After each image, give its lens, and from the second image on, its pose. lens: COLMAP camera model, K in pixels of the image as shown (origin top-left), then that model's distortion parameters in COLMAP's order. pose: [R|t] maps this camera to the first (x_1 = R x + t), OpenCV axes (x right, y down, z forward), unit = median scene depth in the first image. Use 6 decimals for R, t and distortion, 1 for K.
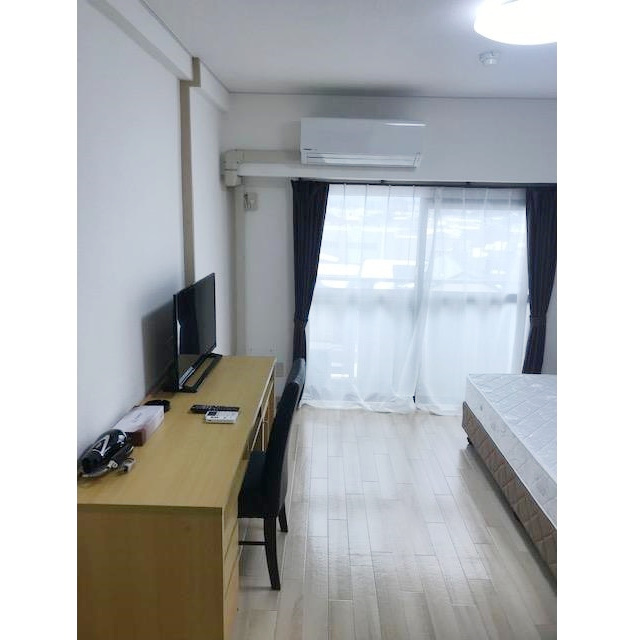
lens RADIAL K [[531.2, 0, 324.0], [0, 531.2, 320.0], [0, 0, 1]] dist [0.006302, 0.008580]
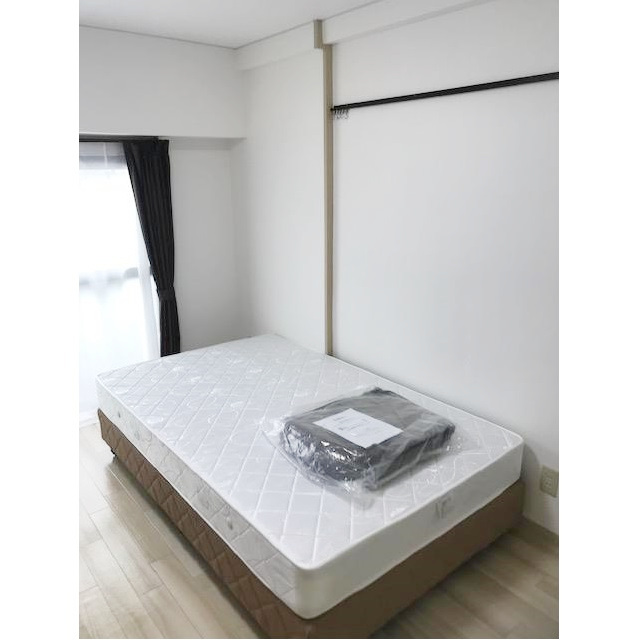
lens RADIAL K [[531.2, 0, 321.6], [0, 531.2, 317.1], [0, 0, 1]] dist [0.006302, 0.008580]
pose [[0.779232, -0.195420, 0.595490, 0.078131], [0.157376, 0.980714, 0.115902, -0.026537], [-0.606655, 0.003401, 0.794958, 0.155464]]
